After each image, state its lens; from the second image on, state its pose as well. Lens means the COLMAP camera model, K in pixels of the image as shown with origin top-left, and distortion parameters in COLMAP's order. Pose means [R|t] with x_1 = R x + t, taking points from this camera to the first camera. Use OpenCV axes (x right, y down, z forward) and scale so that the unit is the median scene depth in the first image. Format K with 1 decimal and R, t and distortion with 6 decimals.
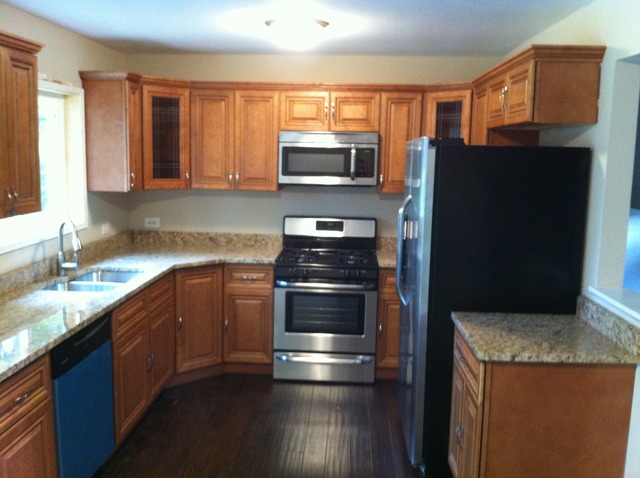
lens RADIAL K [[642.1, 0, 321.8], [0, 642.1, 243.0], [0, 0, 1]] dist [0.178676, -0.446850]
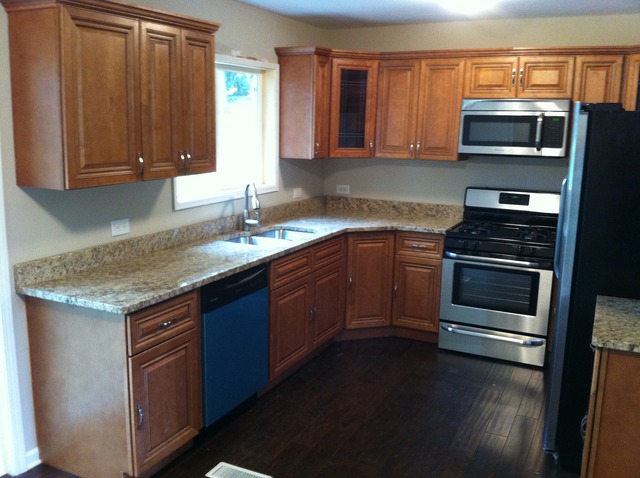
lens RADIAL K [[642.1, 0, 321.8], [0, 642.1, 243.0], [0, 0, 1]] dist [0.178676, -0.446850]
pose [[0.923483, 0.071614, -0.376895, 0.129575], [-0.056348, 0.997088, 0.051391, 0.005223], [0.379478, -0.026221, 0.924829, 0.001545]]
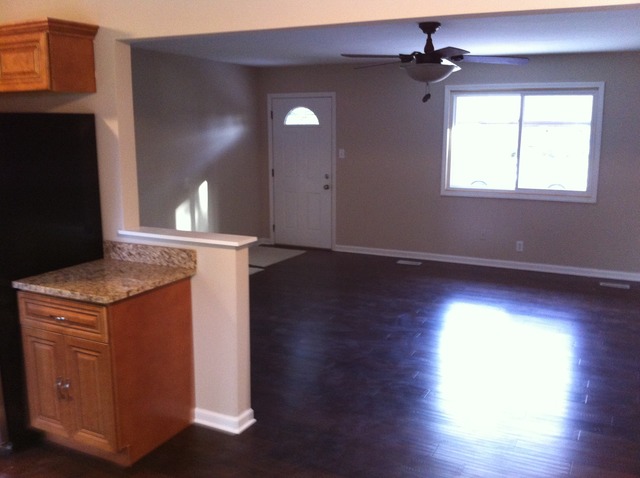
lens RADIAL K [[642.1, 0, 321.8], [0, 642.1, 243.0], [0, 0, 1]] dist [0.178676, -0.446850]
pose [[0.432102, -0.183512, 0.882956, -0.325630], [0.145526, 0.980434, 0.132554, -0.010146], [-0.890006, 0.071216, 0.450353, 0.089612]]
